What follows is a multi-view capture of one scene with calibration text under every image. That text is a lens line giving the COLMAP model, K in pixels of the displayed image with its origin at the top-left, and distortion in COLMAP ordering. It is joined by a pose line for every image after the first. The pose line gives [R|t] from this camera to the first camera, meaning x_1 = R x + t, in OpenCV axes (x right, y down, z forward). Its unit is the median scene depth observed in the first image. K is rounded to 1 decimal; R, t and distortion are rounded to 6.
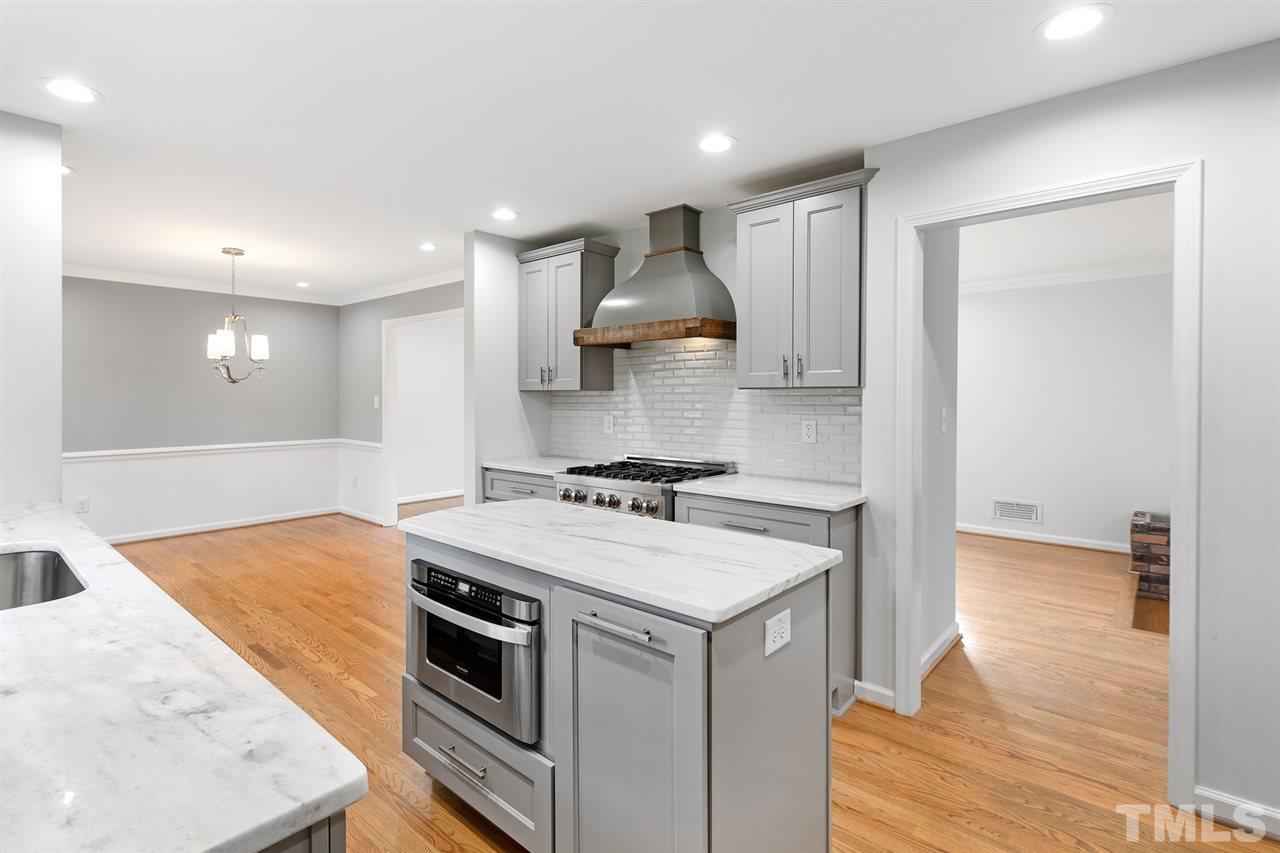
lens RADIAL K [[605.3, 0, 573.7], [0, 605.3, 404.5], [0, 0, 1]] dist [0.000744, 0.000026]
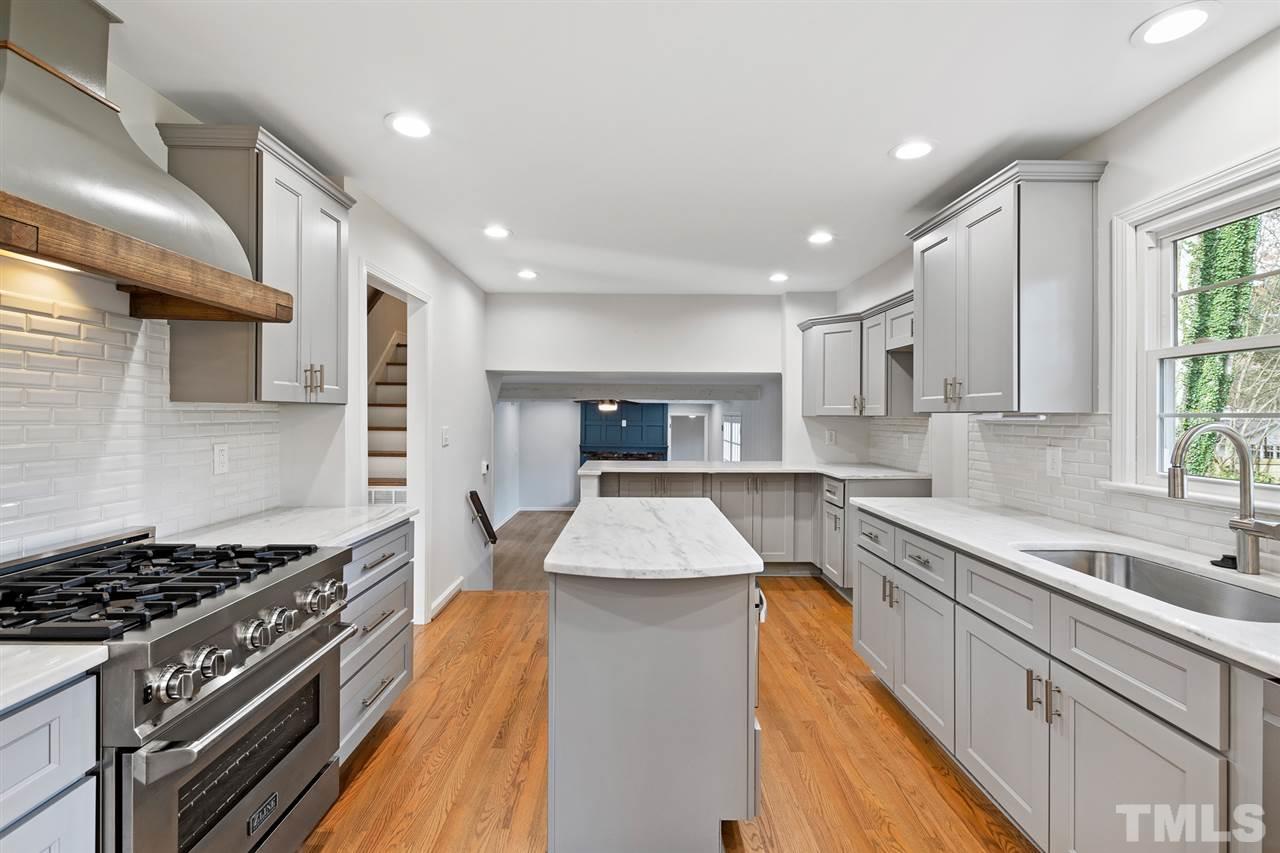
lens RADIAL K [[552.5, 0, 640.0], [0, 552.5, 426.5], [0, 0, 1]] dist [-0.001608, -0.000410]
pose [[-0.701190, -0.022555, 0.712617, -0.424555], [-0.003897, 0.999606, 0.027803, -0.015205], [-0.712964, 0.016718, -0.701002, 0.983232]]
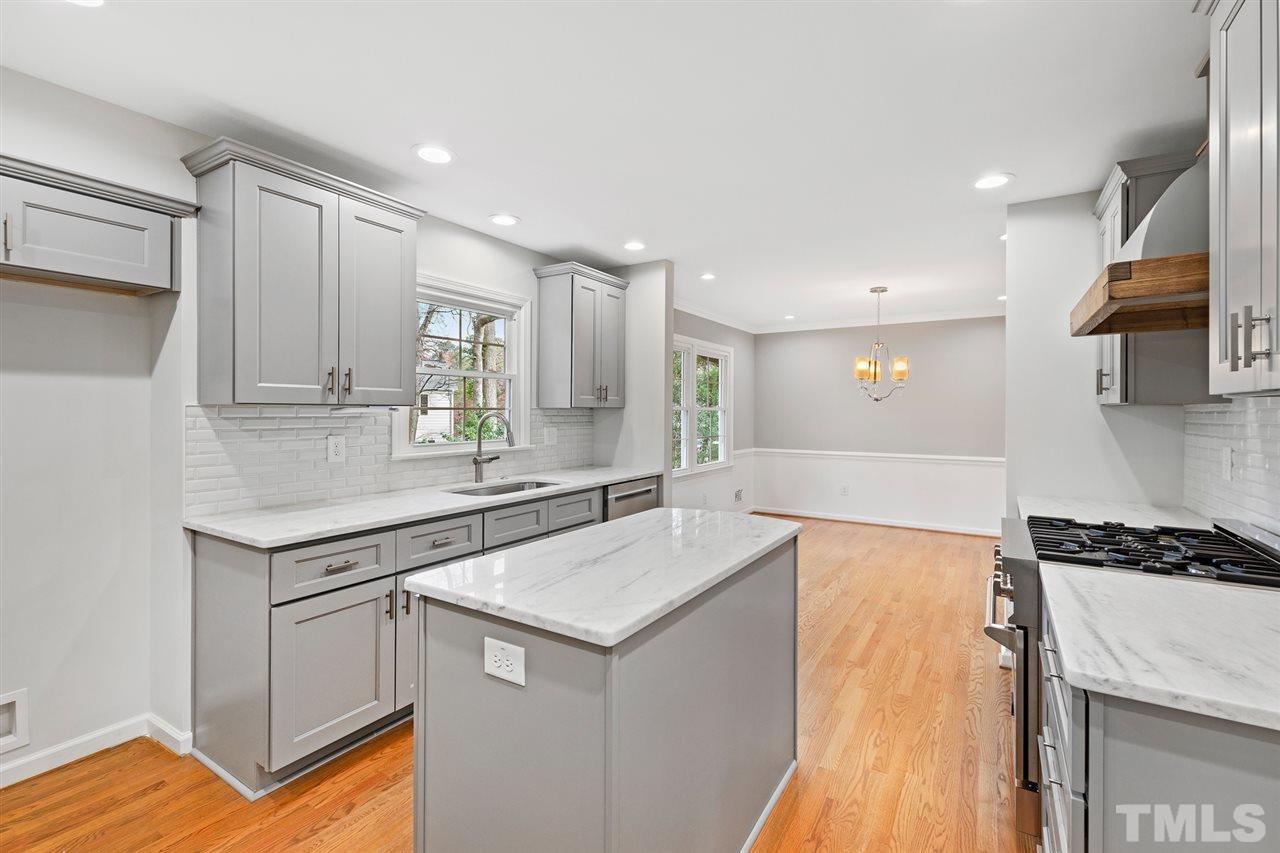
lens RADIAL K [[553.1, 0, 644.3], [0, 553.1, 420.7], [0, 0, 1]] dist [0.002034, 0.000123]
pose [[0.202632, 0.014059, -0.979154, 0.511239], [-0.008849, 0.999882, 0.012525, -0.008314], [0.979215, 0.006126, 0.202732, 0.427730]]
